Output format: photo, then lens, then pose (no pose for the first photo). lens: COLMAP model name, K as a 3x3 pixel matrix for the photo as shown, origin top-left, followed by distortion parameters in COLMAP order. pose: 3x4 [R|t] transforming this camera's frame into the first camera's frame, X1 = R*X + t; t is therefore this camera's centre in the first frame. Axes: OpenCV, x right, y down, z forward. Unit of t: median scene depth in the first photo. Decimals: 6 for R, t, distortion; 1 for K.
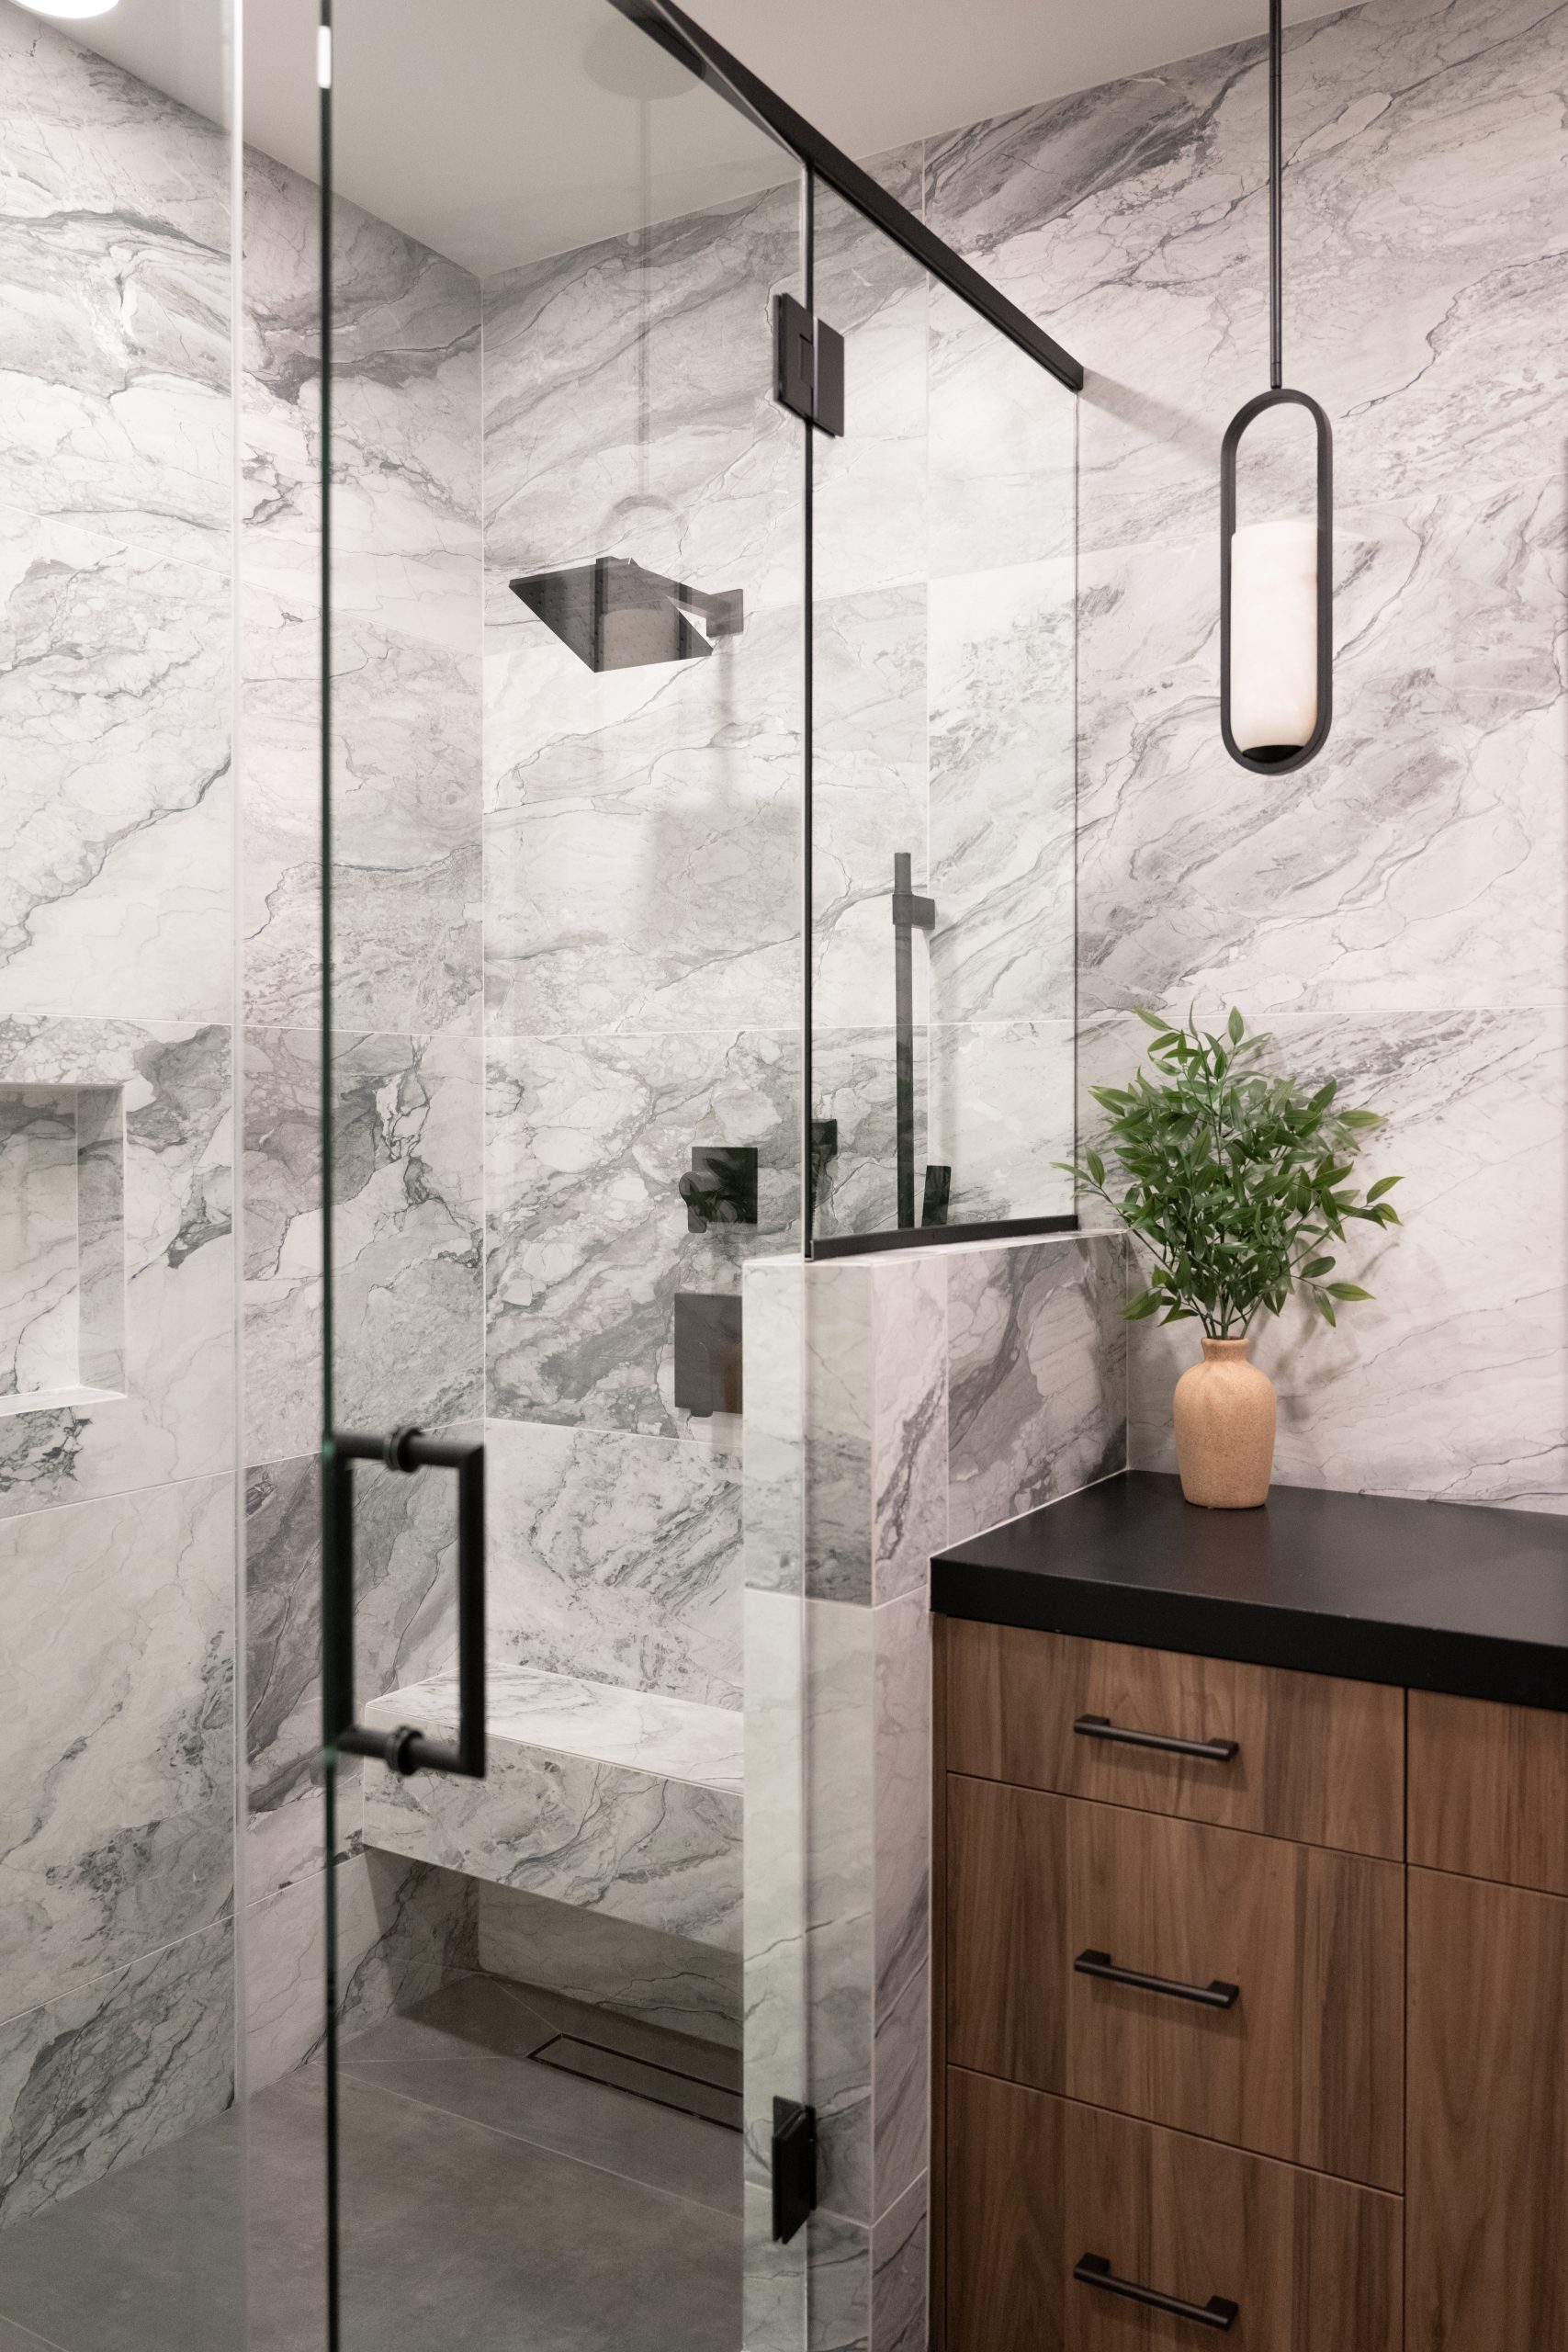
lens RADIAL K [[1751.1, 0, 784.0], [0, 1751.1, 1176.0], [0, 0, 1]] dist [-0.003546, 0.001479]
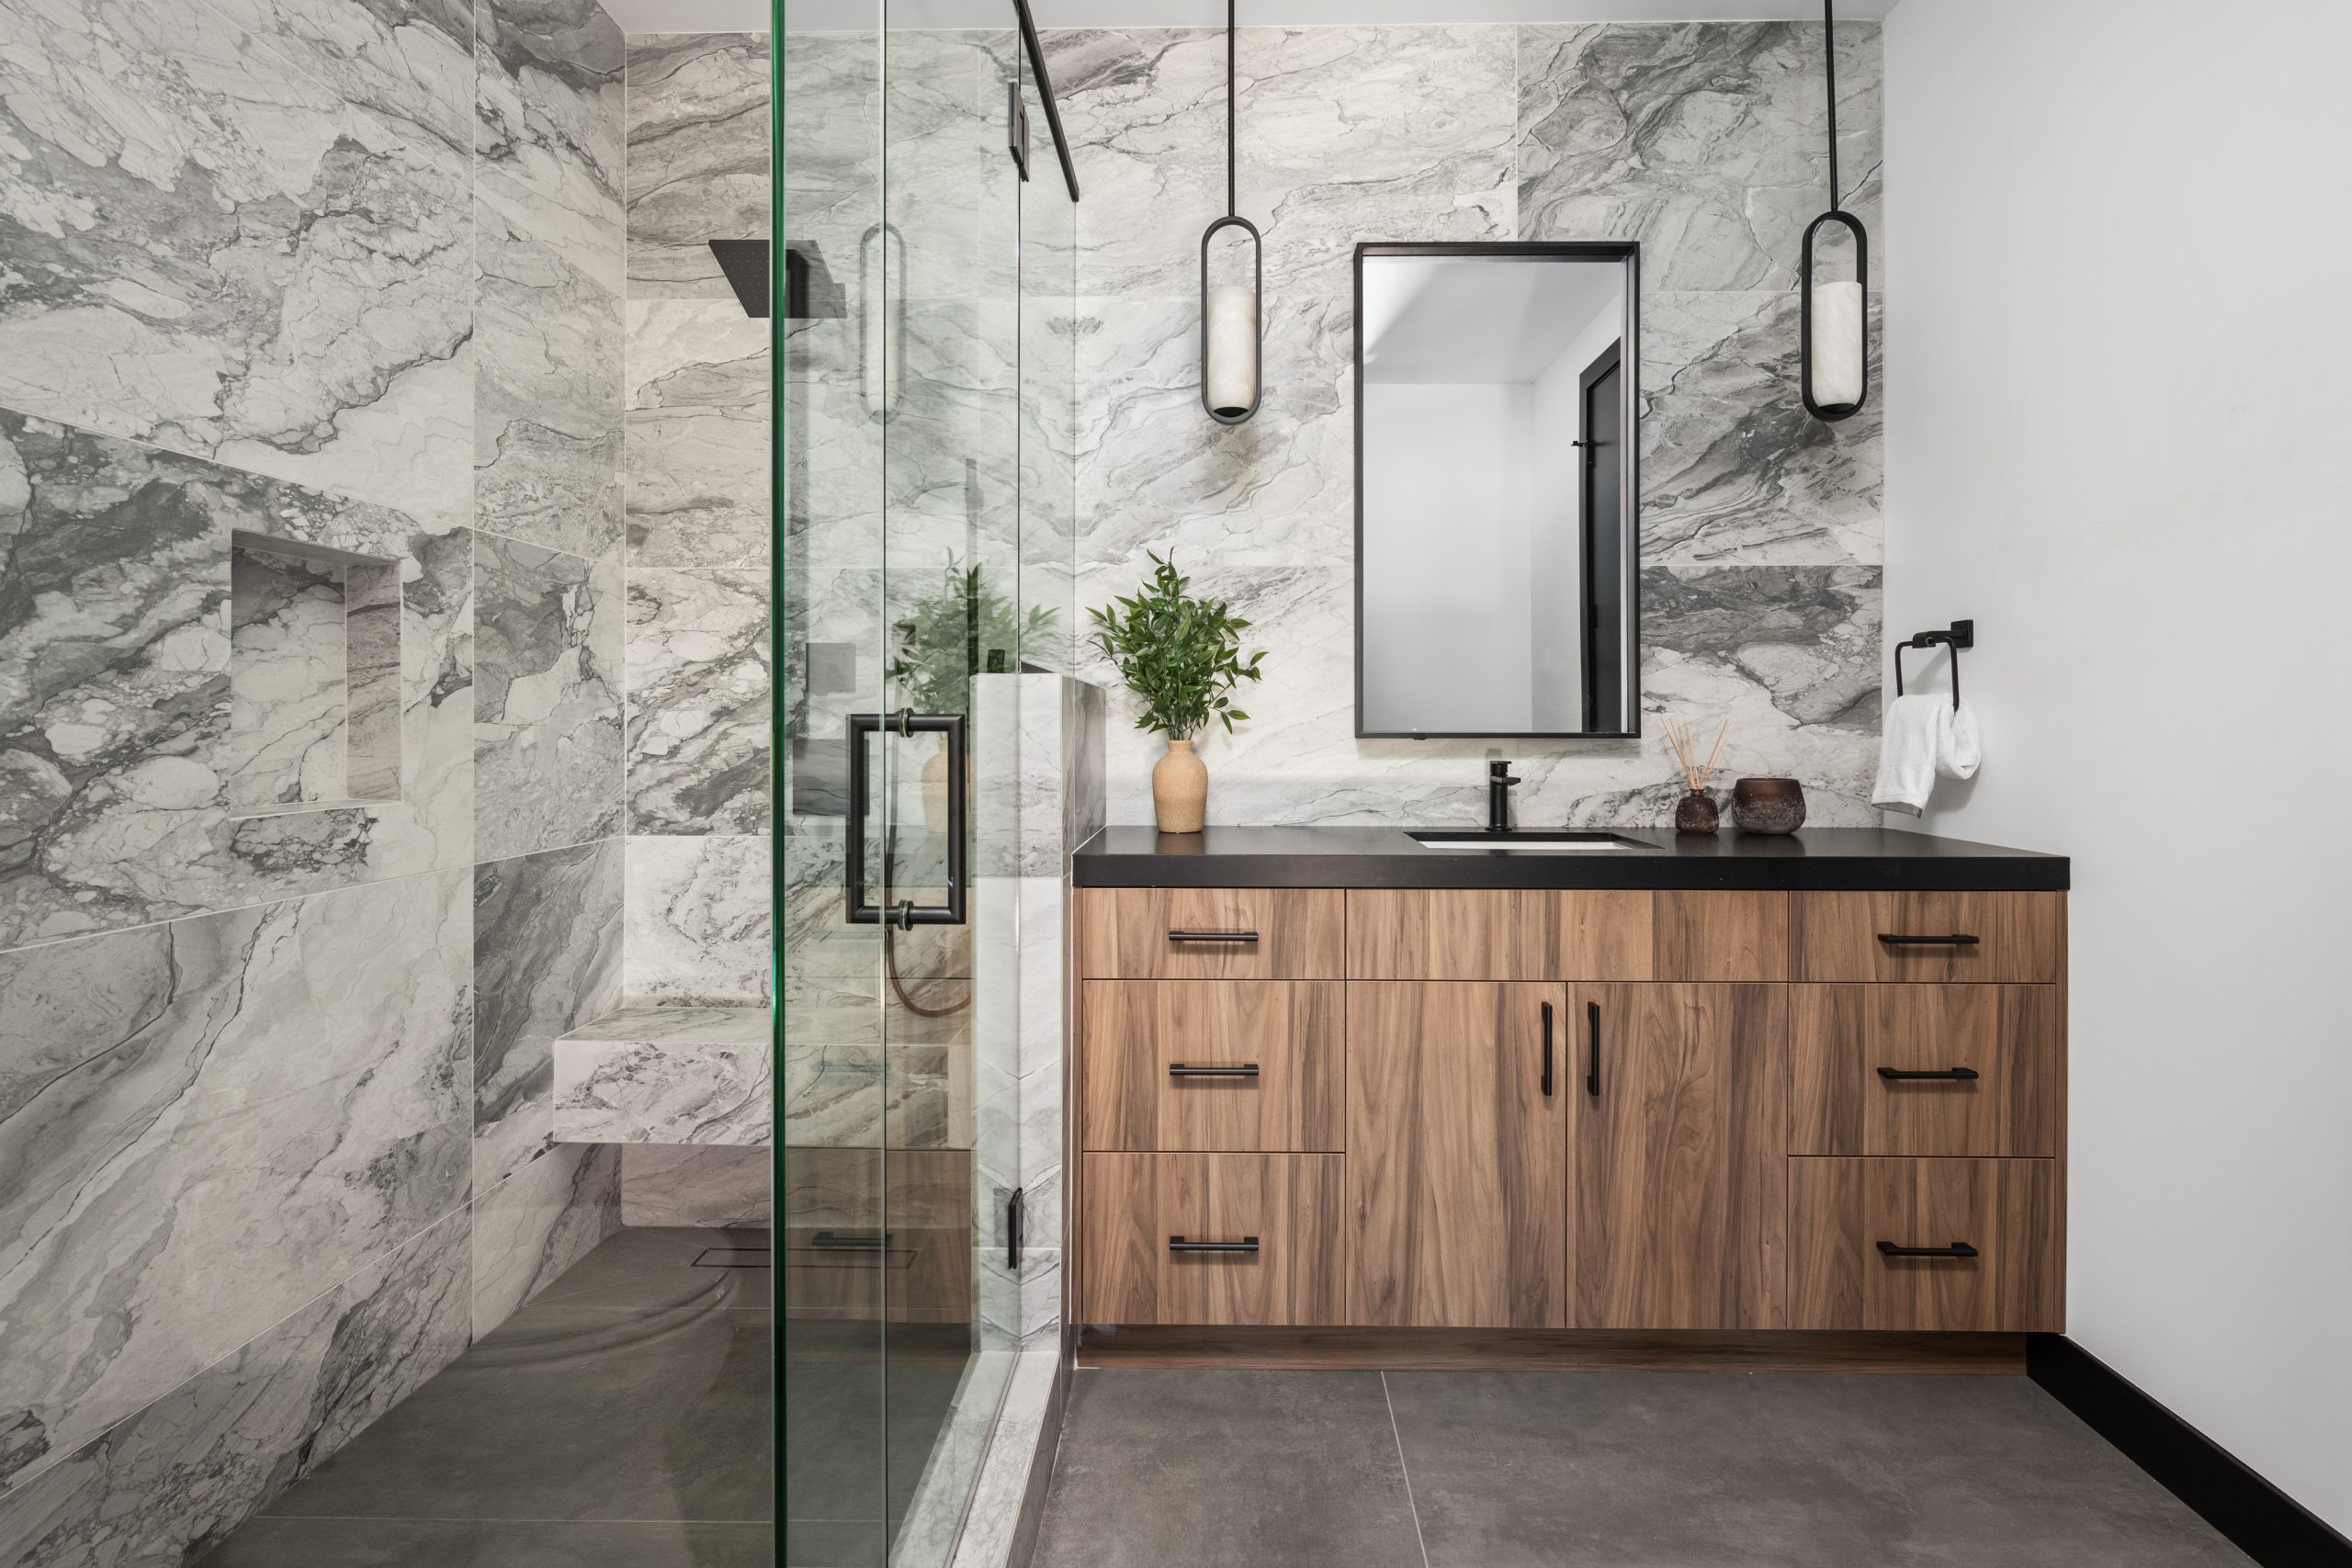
lens RADIAL K [[1060.5, 0, 1190.2], [0, 1060.5, 733.9], [0, 0, 1]] dist [-0.000884, 0.000362]
pose [[0.876585, -0.004976, 0.481221, -0.237870], [0.008185, 0.999956, -0.004569, 0.081838], [-0.481177, 0.007944, 0.876587, 0.032702]]
